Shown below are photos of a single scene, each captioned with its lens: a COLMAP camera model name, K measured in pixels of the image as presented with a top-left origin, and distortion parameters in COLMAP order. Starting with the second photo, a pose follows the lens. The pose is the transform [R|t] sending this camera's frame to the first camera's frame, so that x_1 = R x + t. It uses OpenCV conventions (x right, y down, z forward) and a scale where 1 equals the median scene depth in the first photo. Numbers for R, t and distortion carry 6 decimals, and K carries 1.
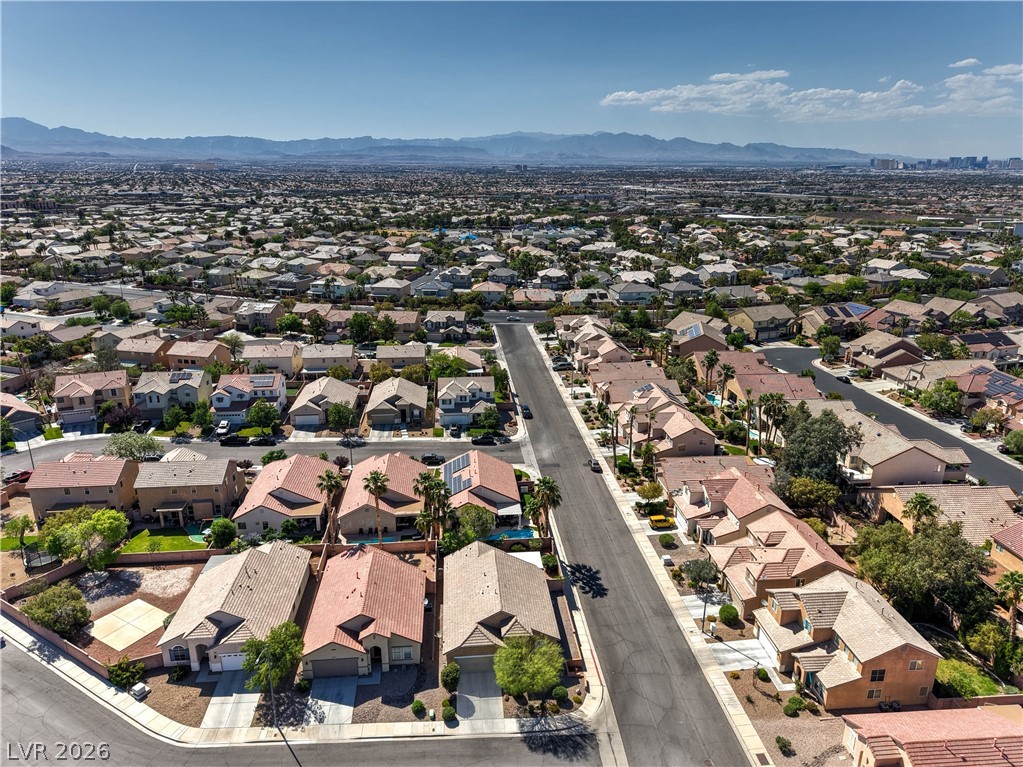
lens RADIAL K [[680.2, 0, 507.4], [0, 680.2, 384.0], [0, 0, 1]] dist [0.074172, -0.062416]
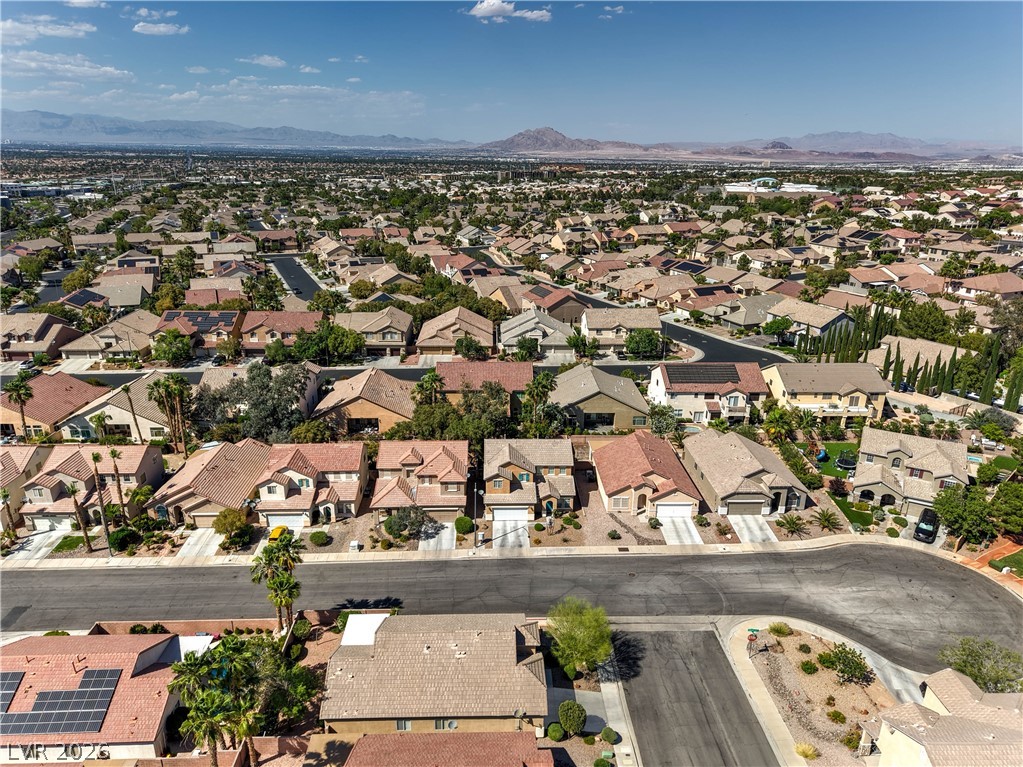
lens RADIAL K [[680.2, 0, 507.4], [0, 680.2, 384.0], [0, 0, 1]] dist [0.074172, -0.062416]
pose [[0.059745, -0.328544, 0.942597, -0.594193], [0.295413, 0.907805, 0.297693, -0.160808], [-0.953500, 0.260669, 0.151293, 0.694026]]
